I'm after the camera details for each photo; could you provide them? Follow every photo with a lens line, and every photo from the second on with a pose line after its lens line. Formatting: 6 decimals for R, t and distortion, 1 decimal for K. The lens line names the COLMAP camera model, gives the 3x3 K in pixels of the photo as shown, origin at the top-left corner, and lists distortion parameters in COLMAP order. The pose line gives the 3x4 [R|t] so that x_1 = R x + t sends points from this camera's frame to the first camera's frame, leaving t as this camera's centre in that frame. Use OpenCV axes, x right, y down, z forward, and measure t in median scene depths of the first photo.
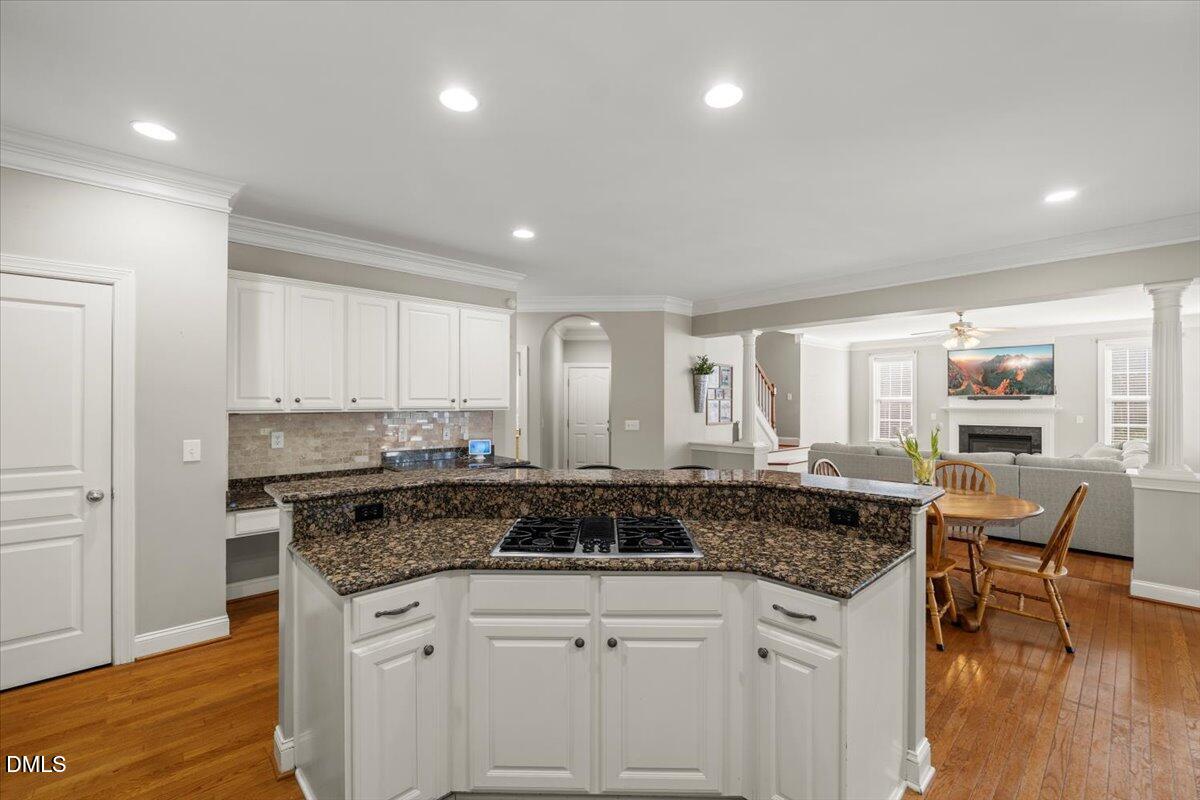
lens RADIAL K [[505.3, 0, 601.8], [0, 505.3, 402.1], [0, 0, 1]] dist [-0.013503, 0.000100]
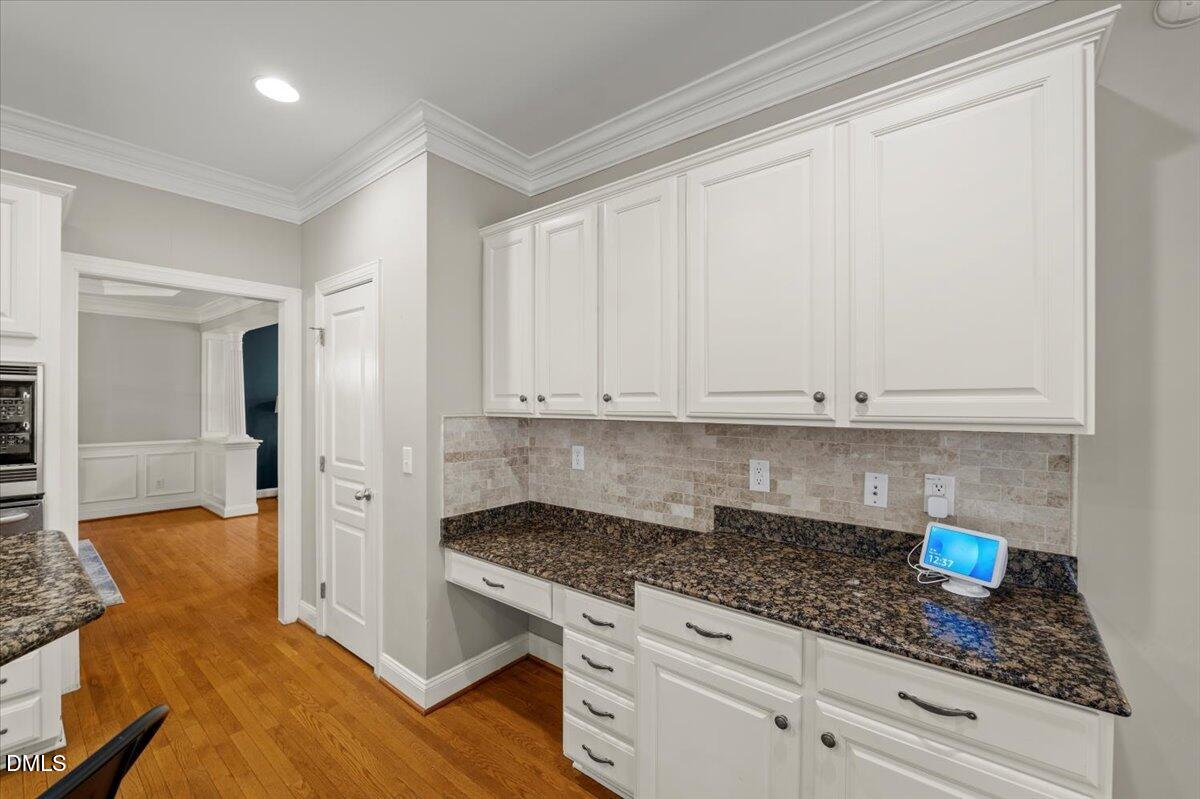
lens RADIAL K [[505.3, 0, 602.3], [0, 505.3, 401.7], [0, 0, 1]] dist [-0.013503, 0.000100]
pose [[0.122311, 0.003015, -0.992487, 0.031966], [0.000540, 0.999995, 0.003104, -0.001604], [0.992492, -0.000915, 0.122309, 0.928457]]
